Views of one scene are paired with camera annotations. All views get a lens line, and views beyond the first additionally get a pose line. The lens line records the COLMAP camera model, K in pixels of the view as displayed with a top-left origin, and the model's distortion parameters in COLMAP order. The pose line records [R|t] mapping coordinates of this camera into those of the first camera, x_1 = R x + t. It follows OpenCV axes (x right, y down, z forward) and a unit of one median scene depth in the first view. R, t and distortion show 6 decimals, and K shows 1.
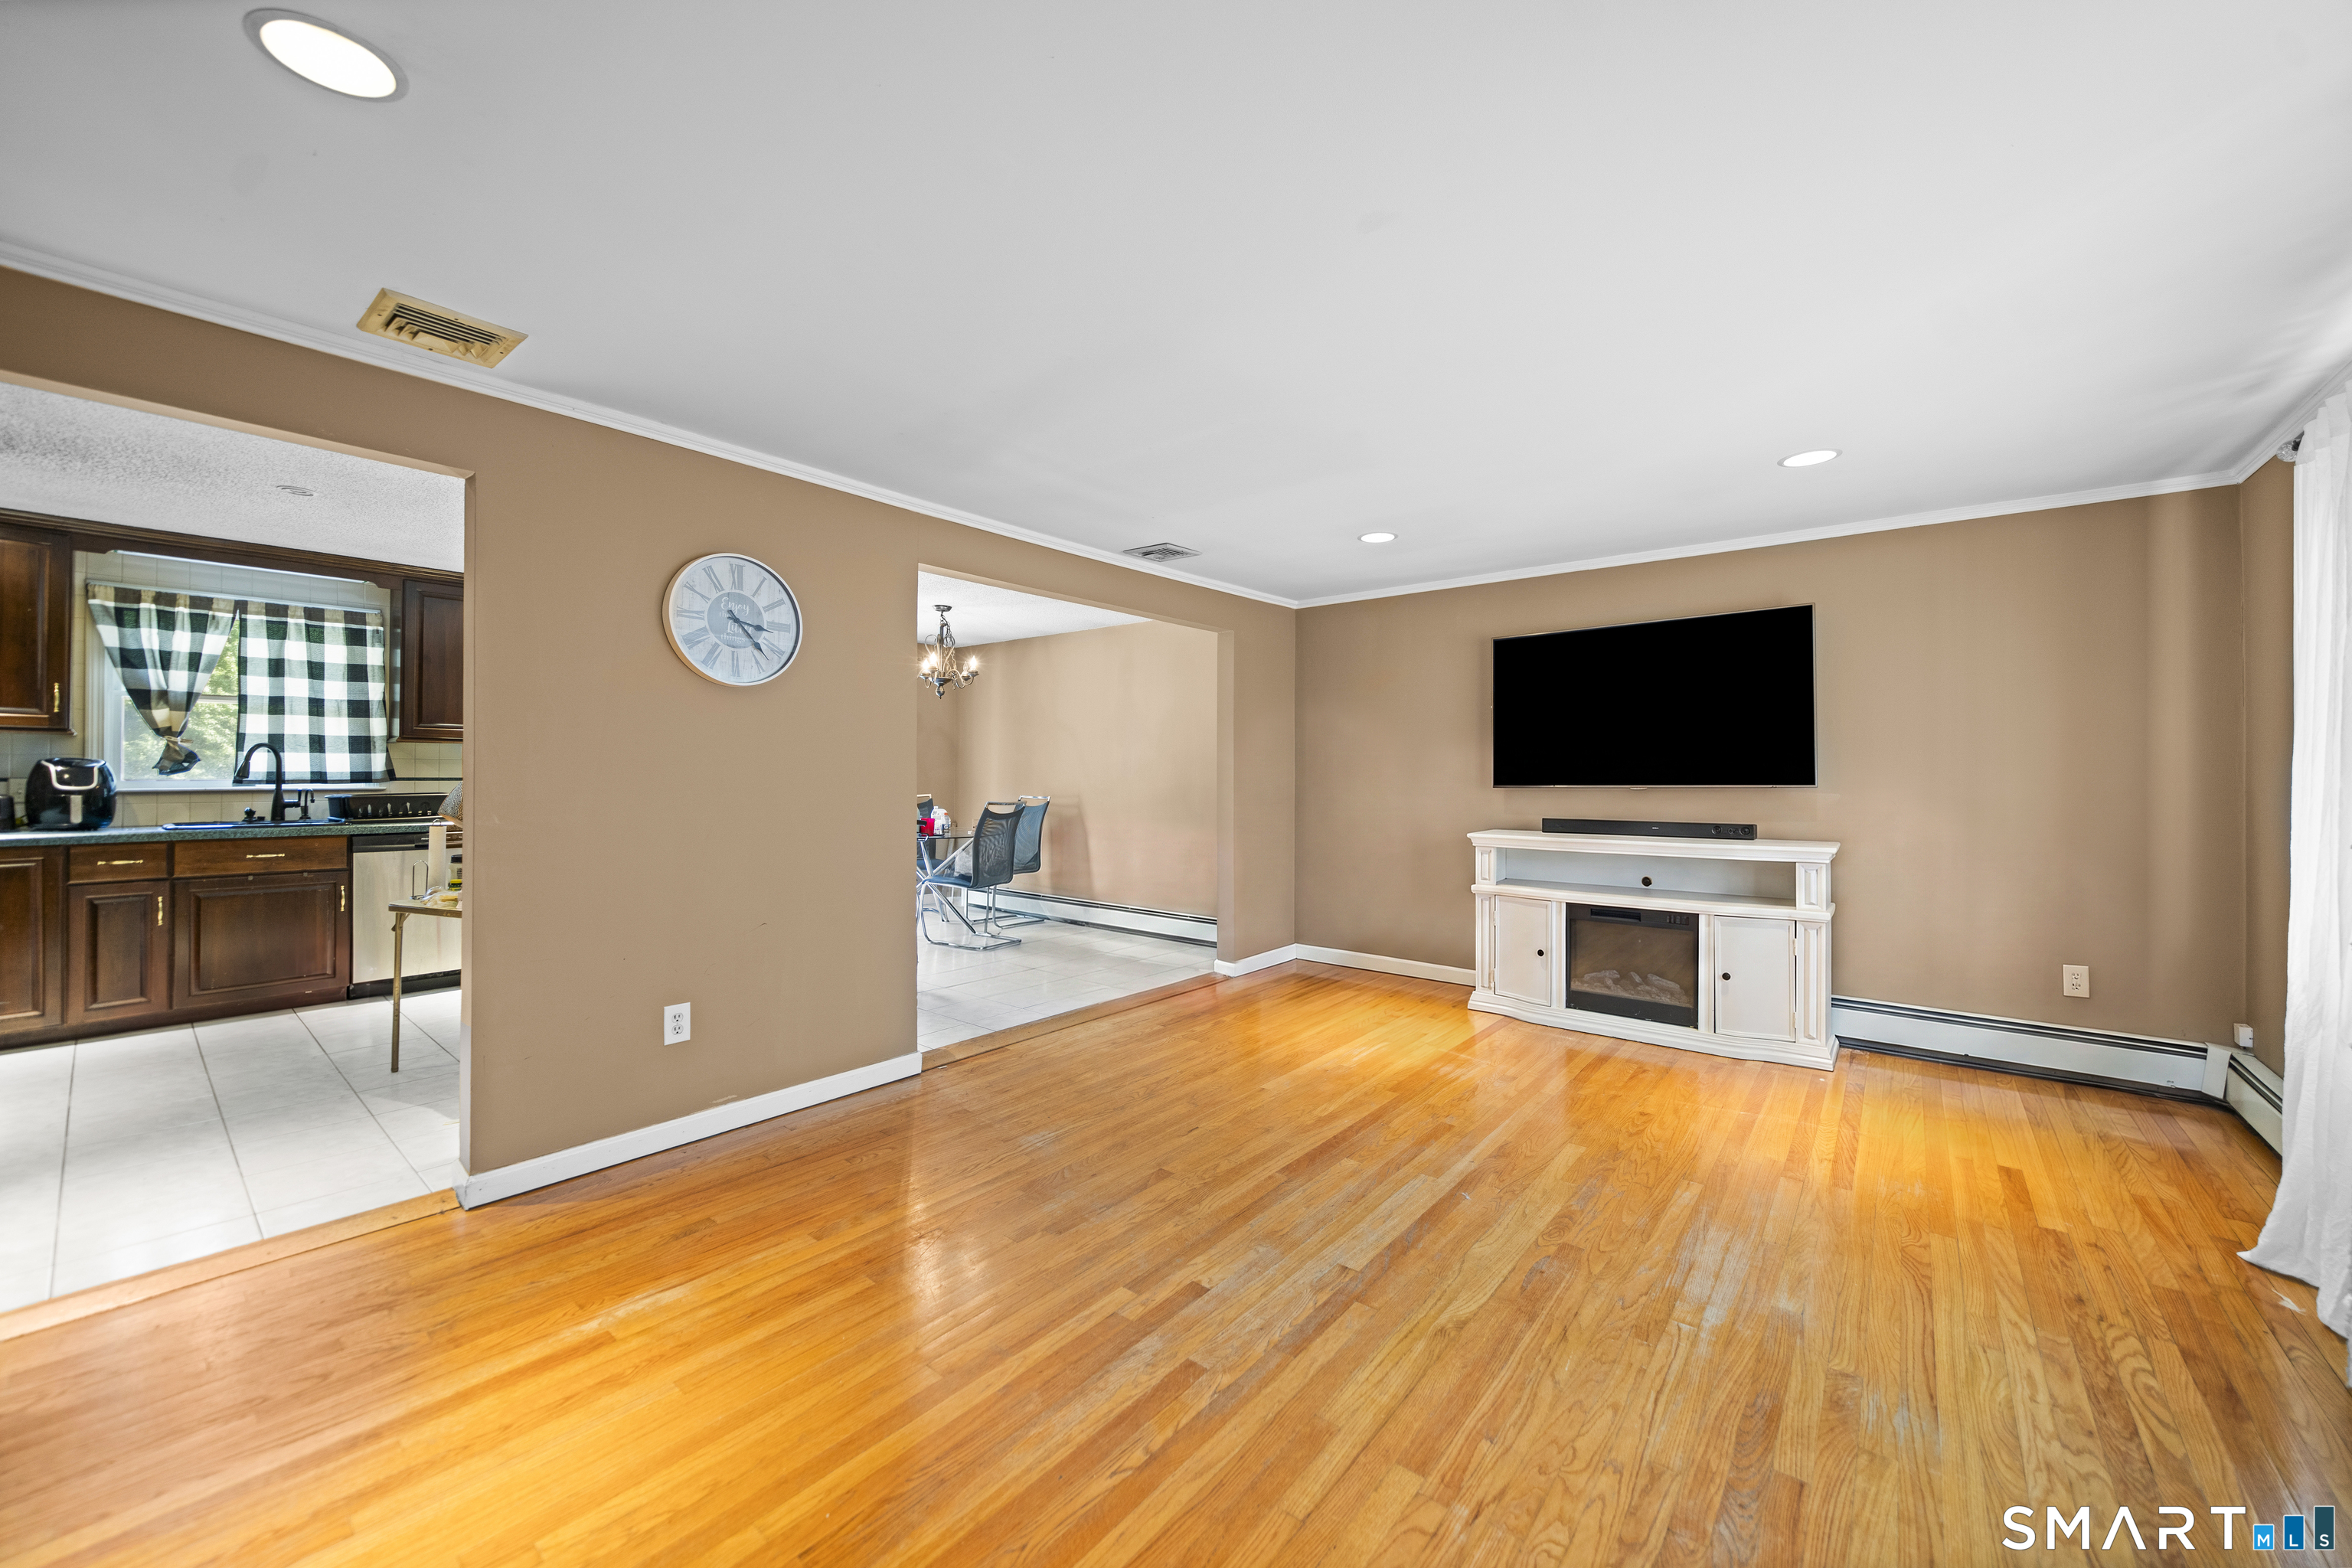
lens RADIAL K [[902.2, 0, 1179.4], [0, 902.2, 772.2], [0, 0, 1]] dist [-0.002281, -0.000016]
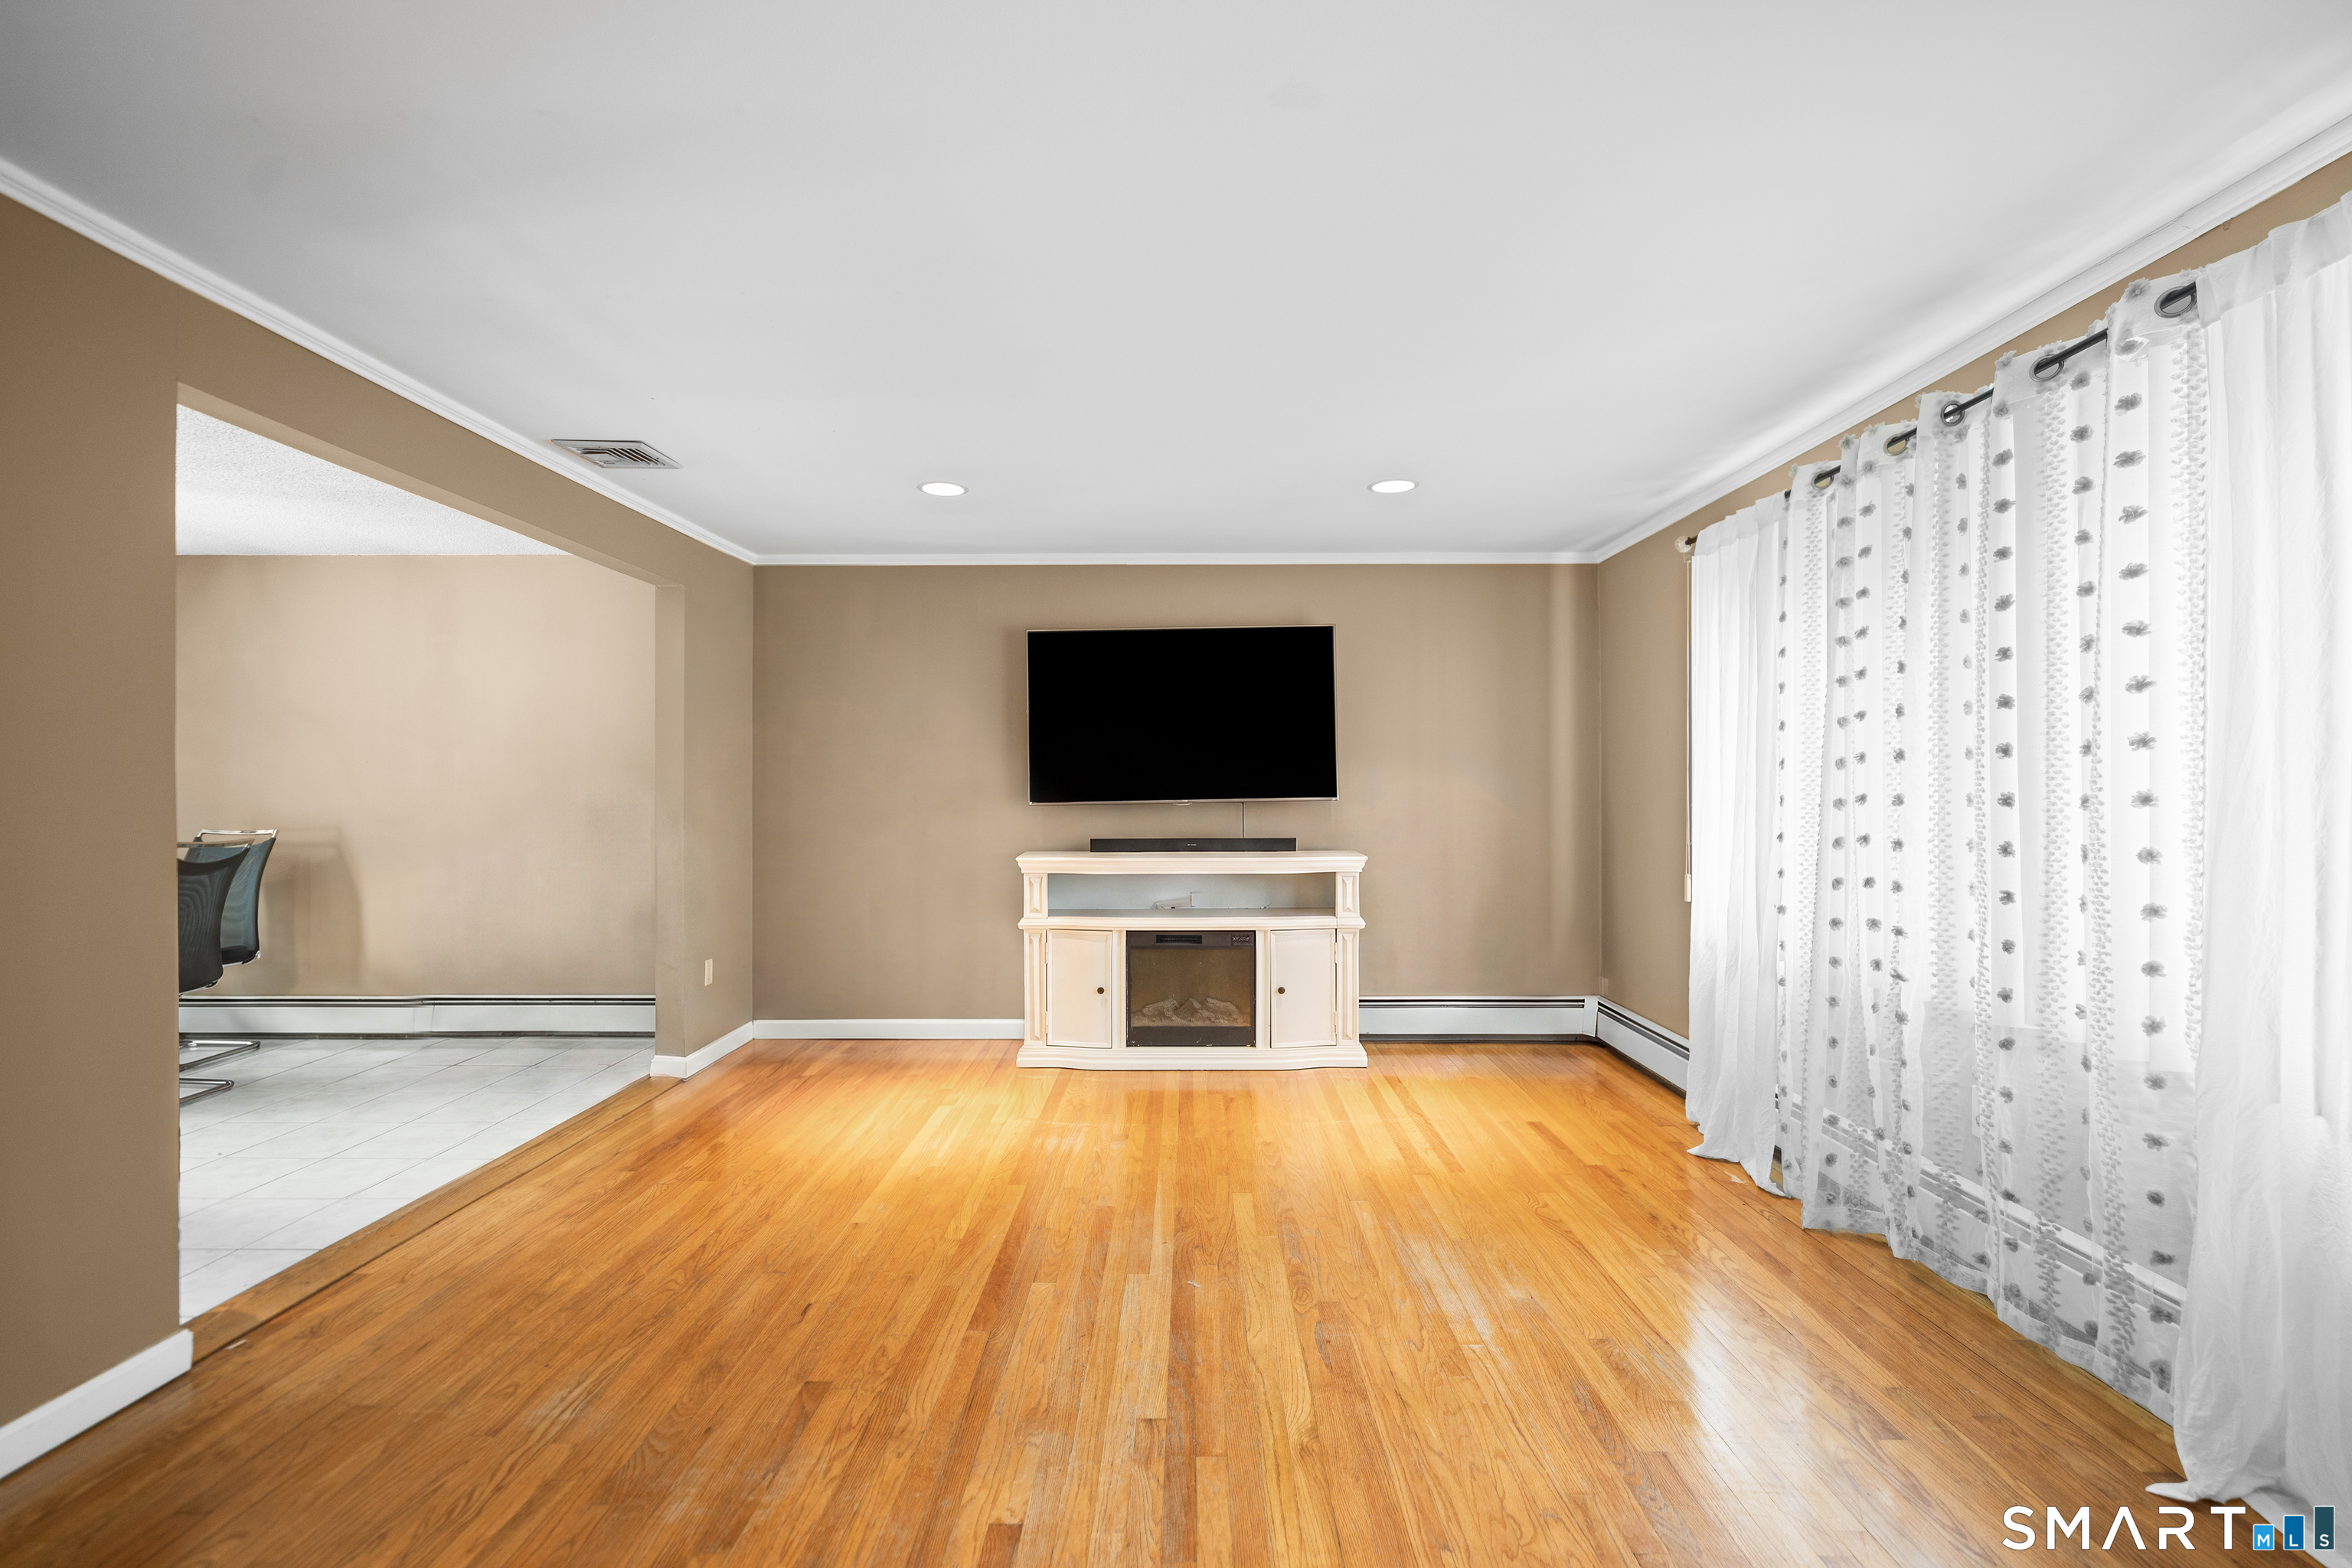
lens RADIAL K [[1055.5, 0, 1183.9], [0, 1055.5, 791.1], [0, 0, 1]] dist [0.001298, -0.000781]
pose [[0.774259, -0.004529, 0.632853, -0.227525], [0.003014, 0.999989, 0.003468, 0.001563], [-0.632862, -0.000777, 0.774264, 0.169769]]
